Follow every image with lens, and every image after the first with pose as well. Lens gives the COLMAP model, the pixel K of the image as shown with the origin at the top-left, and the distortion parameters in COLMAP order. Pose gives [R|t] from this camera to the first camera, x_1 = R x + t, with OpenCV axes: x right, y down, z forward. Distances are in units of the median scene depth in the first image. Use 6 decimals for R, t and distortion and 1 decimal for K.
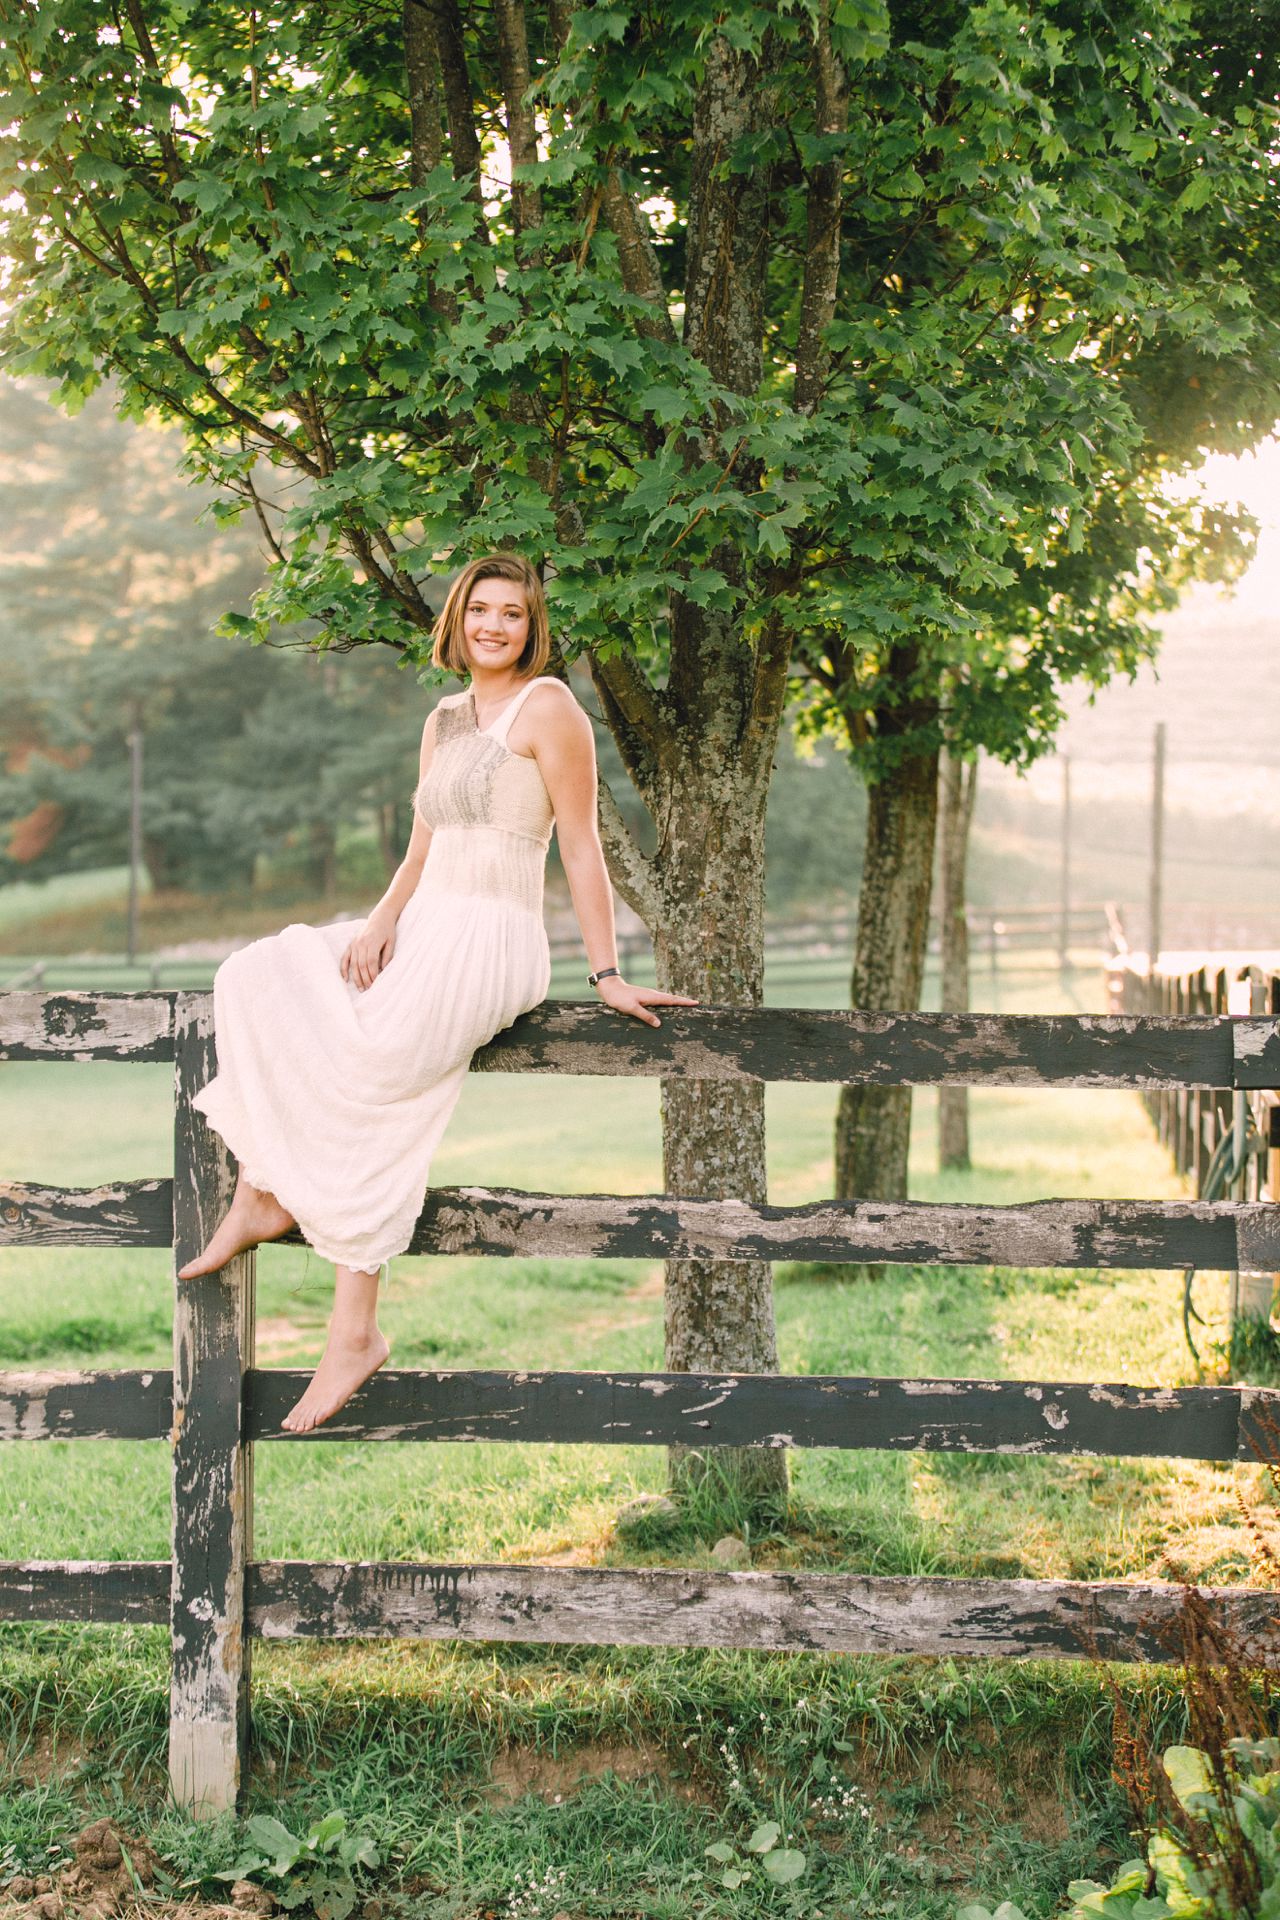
lens RADIAL K [[4353.7, 0, 640.0], [0, 4353.7, 960.0], [0, 0, 1]] dist [0.255985, 0.305222]
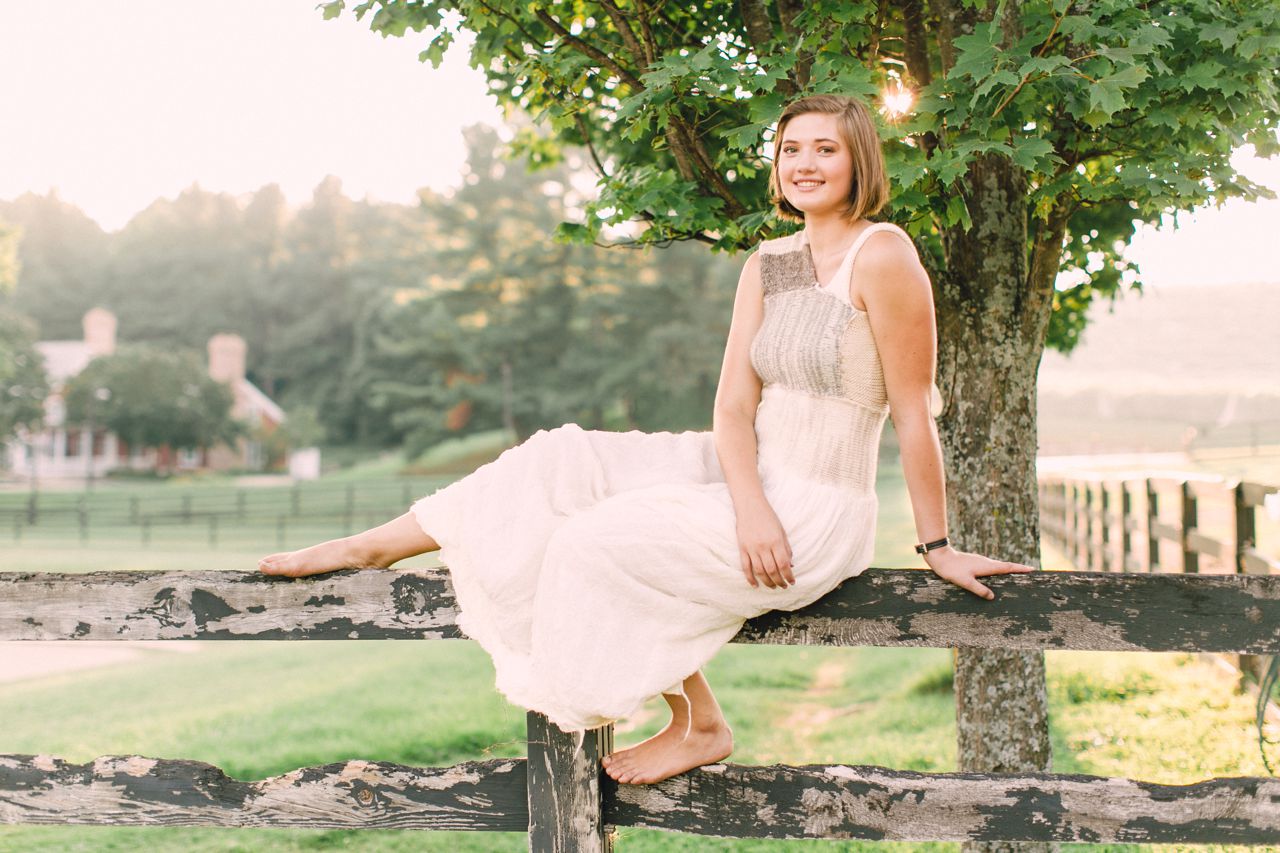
lens RADIAL K [[1814.7, 0, 640.0], [0, 1814.7, 426.5], [0, 0, 1]] dist [0.012267, 0.016856]
pose [[0.998707, -0.025482, -0.043979, -0.055176], [0.024566, 0.999473, -0.021233, -0.013256], [0.044497, 0.020125, 0.998807, 0.530249]]
